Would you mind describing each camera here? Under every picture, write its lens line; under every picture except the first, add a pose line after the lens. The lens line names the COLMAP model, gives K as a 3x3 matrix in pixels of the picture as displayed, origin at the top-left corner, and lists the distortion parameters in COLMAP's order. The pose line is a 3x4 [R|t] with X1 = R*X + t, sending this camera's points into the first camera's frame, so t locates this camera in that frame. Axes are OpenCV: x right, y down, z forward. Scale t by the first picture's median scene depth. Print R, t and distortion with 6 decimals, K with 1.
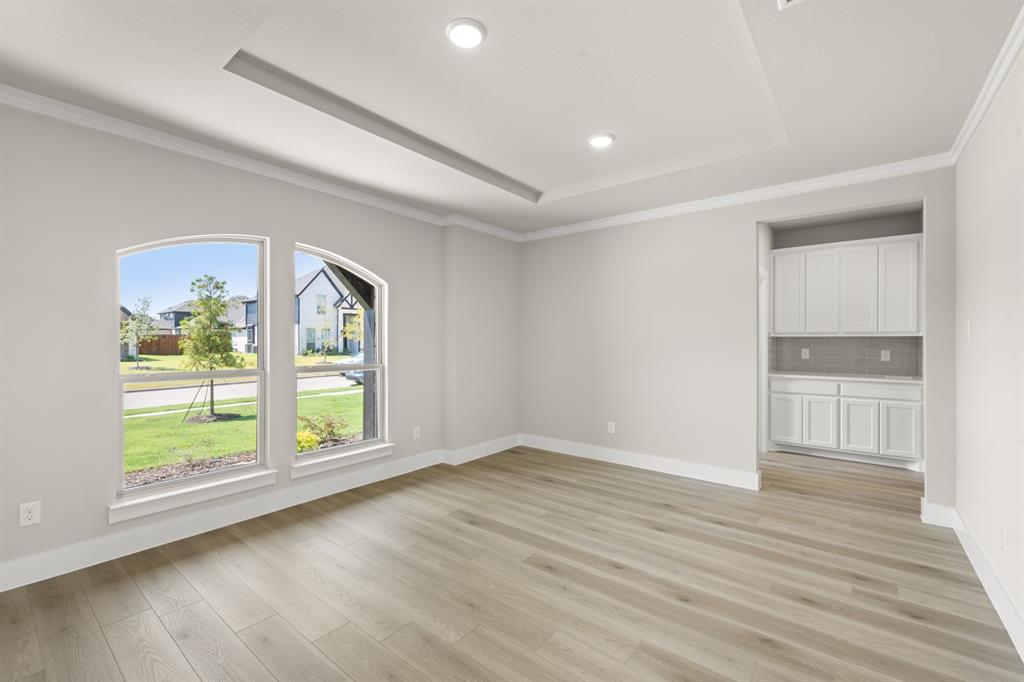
lens RADIAL K [[432.6, 0, 511.4], [0, 432.6, 340.9], [0, 0, 1]] dist [0.002806, 0.000140]
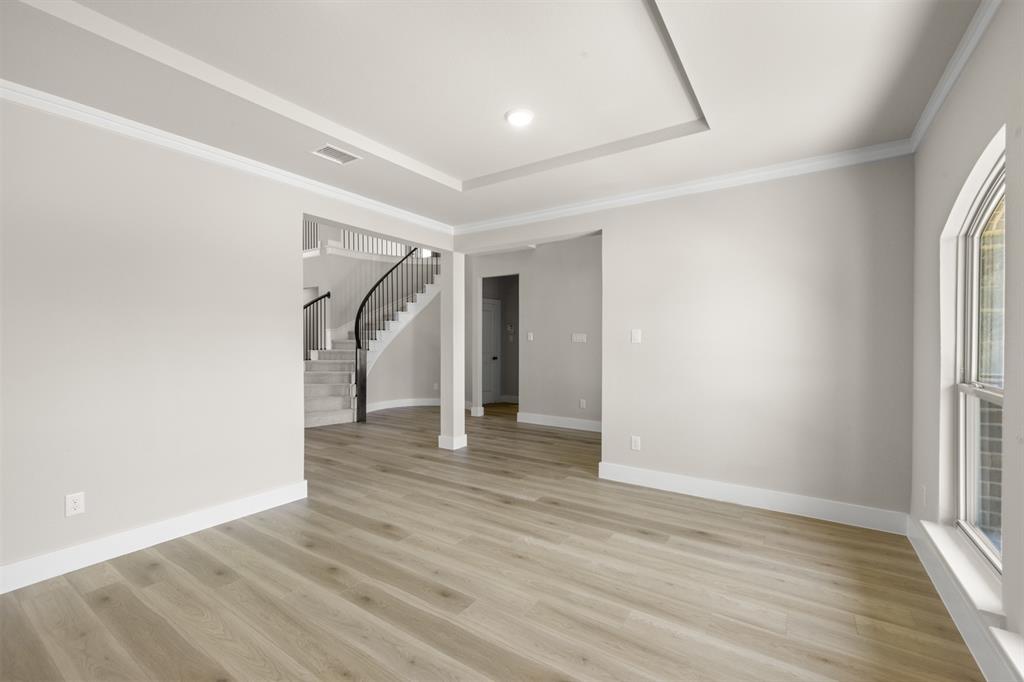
lens RADIAL K [[432.6, 0, 512.3], [0, 432.6, 342.0], [0, 0, 1]] dist [0.002806, 0.000140]
pose [[-0.996671, 0.002240, -0.081495, 0.021902], [0.001727, 0.999978, 0.006363, -0.001625], [0.081507, 0.006201, -0.996653, 1.893469]]
